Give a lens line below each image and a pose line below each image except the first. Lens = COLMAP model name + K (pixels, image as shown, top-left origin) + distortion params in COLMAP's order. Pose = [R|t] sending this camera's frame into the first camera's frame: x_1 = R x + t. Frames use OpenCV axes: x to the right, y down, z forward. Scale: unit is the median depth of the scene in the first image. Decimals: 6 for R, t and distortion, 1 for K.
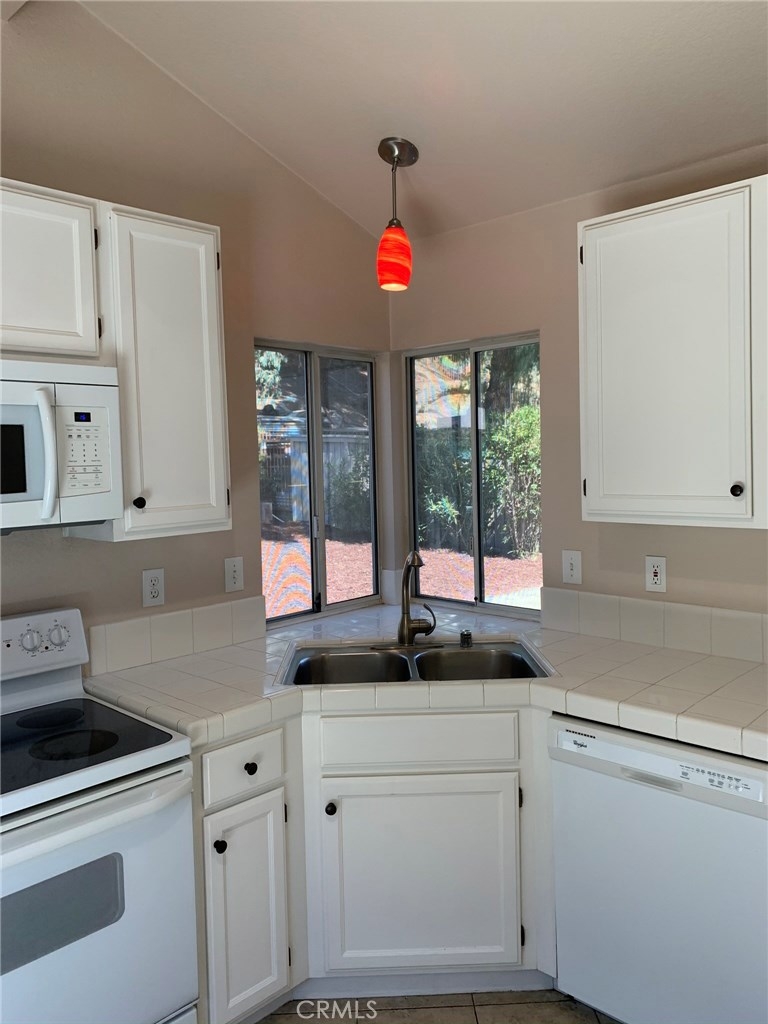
lens RADIAL K [[777.3, 0, 383.8], [0, 777.3, 503.7], [0, 0, 1]] dist [0.023148, -0.010084]
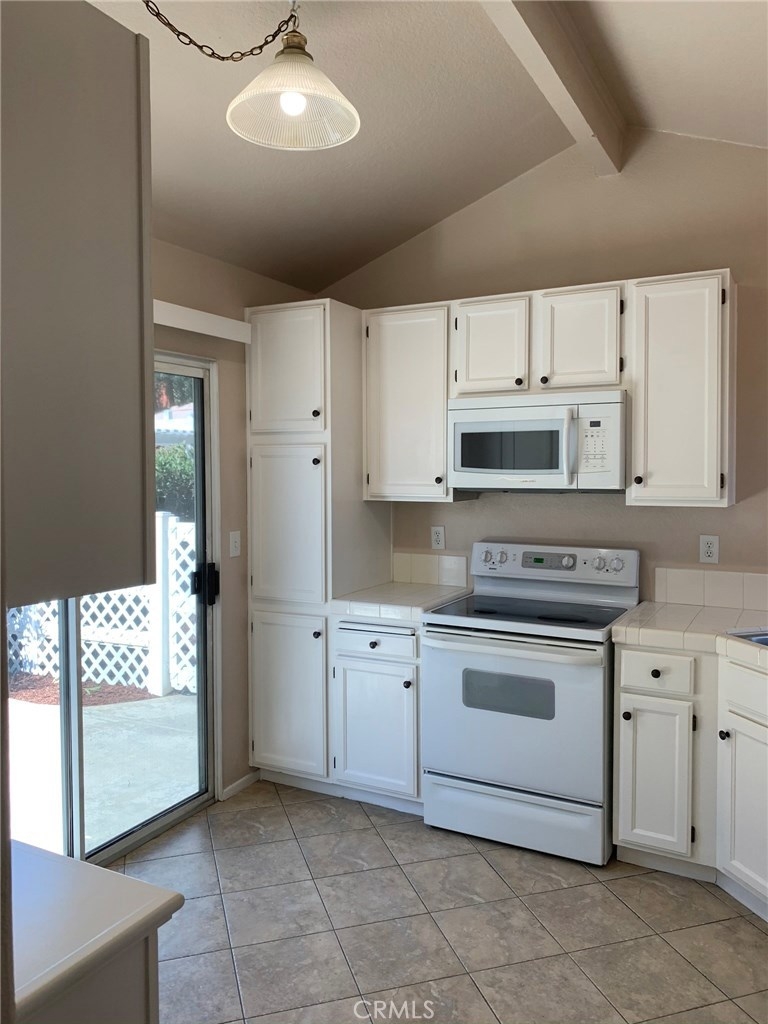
lens RADIAL K [[777.3, 0, 382.1], [0, 777.3, 512.8], [0, 0, 1]] dist [0.023148, -0.010084]
pose [[0.271664, 0.082396, -0.958858, 1.003085], [-0.062770, 0.995724, 0.067780, -0.009229], [0.960343, 0.041775, 0.275674, 0.134692]]
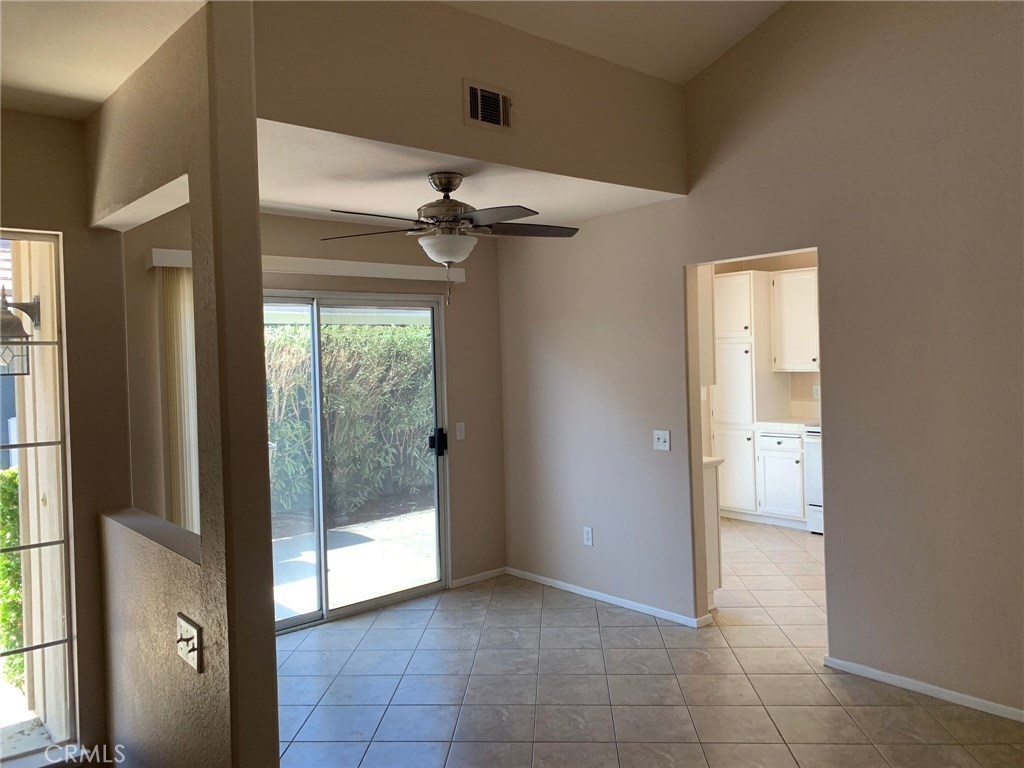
lens RADIAL K [[777.3, 0, 507.3], [0, 777.3, 380.0], [0, 0, 1]] dist [0.023148, -0.010084]
pose [[-0.086784, 0.057273, -0.994580, 2.817982], [-0.023711, 0.997945, 0.059535, -0.053469], [0.995945, 0.028749, -0.085247, -0.290996]]
